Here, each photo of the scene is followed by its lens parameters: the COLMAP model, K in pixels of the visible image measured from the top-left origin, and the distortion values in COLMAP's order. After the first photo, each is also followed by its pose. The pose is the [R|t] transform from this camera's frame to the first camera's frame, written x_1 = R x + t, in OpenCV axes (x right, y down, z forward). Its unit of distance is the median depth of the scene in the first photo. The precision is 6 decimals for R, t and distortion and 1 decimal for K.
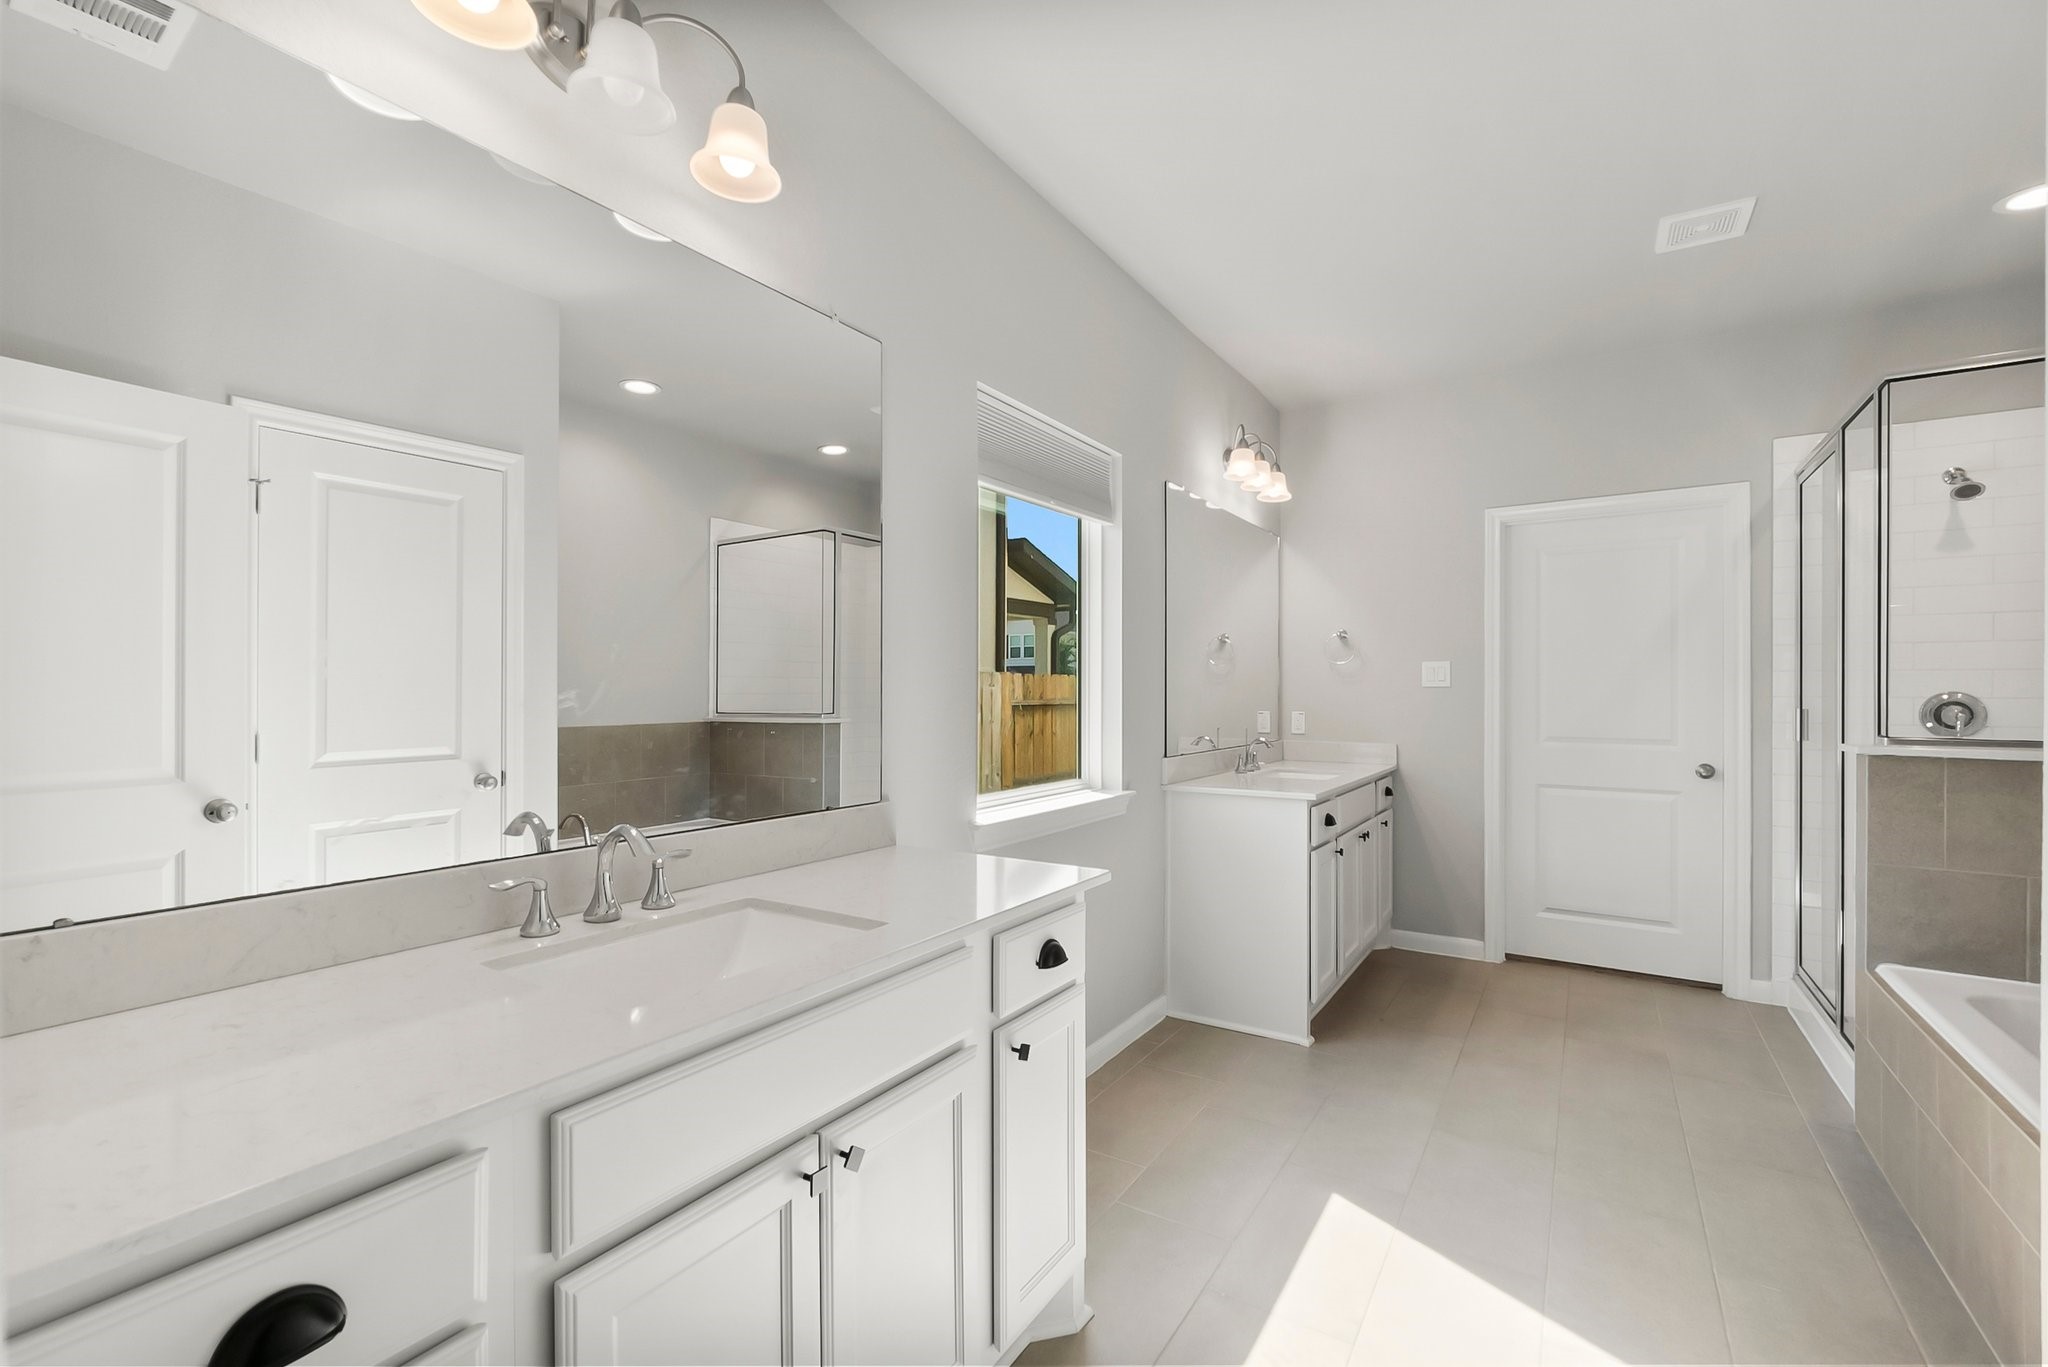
lens RADIAL K [[902.4, 0, 1019.7], [0, 902.4, 690.4], [0, 0, 1]] dist [-0.000118, 0.000213]
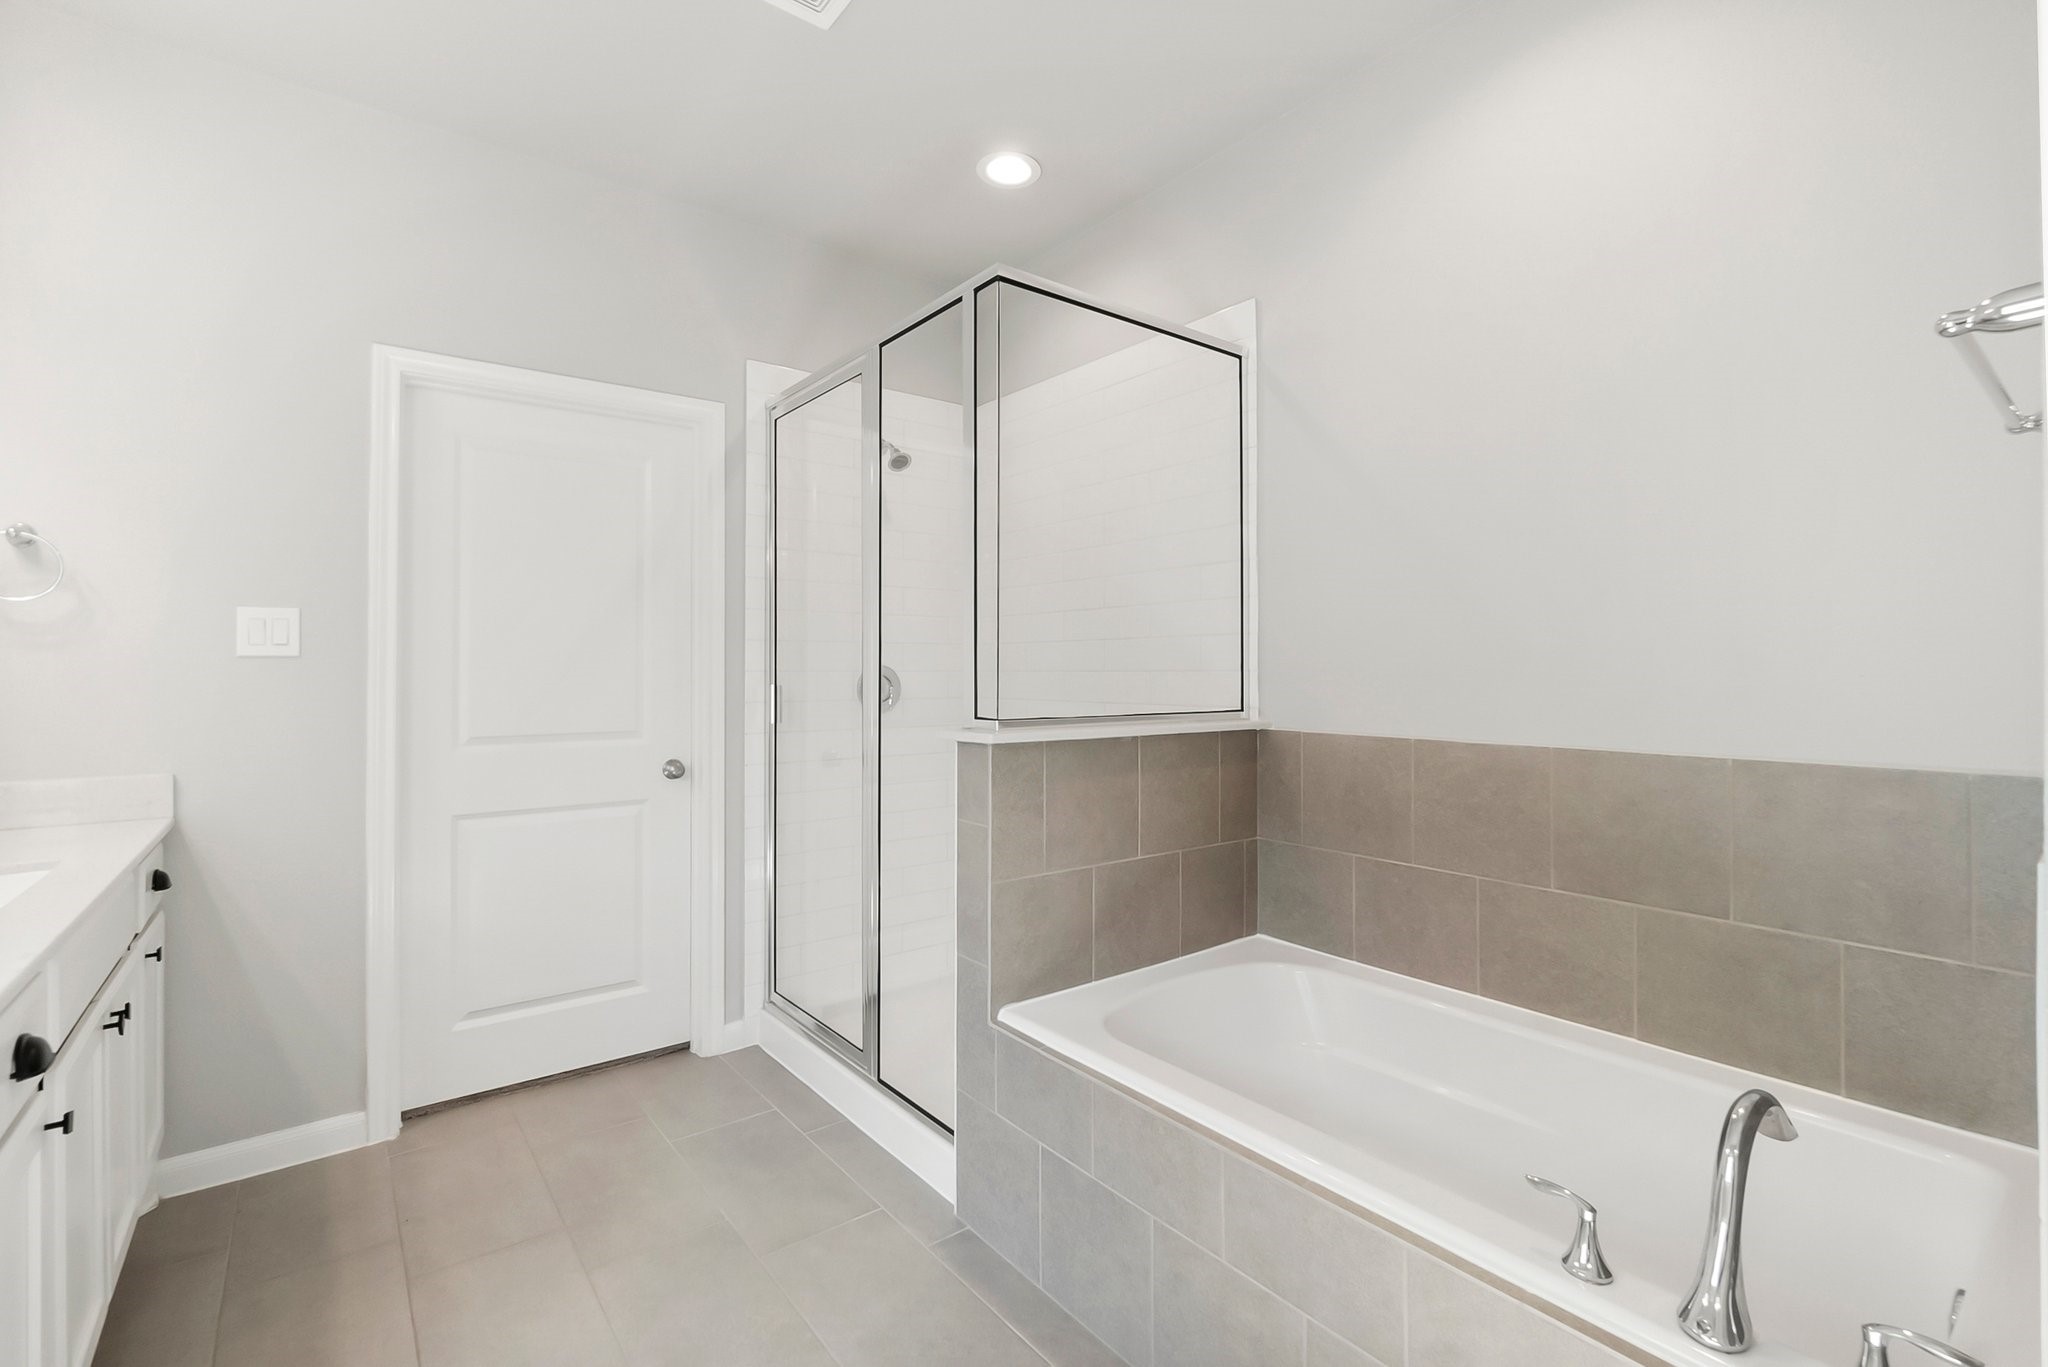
lens RADIAL K [[916.4, 0, 1017.2], [0, 916.4, 658.7], [0, 0, 1]] dist [-0.011334, 0.000513]
pose [[0.351245, 0.008527, 0.936245, 0.134156], [0.002252, 0.999948, -0.009952, 0.003940], [-0.936281, 0.005604, 0.351208, 0.452283]]
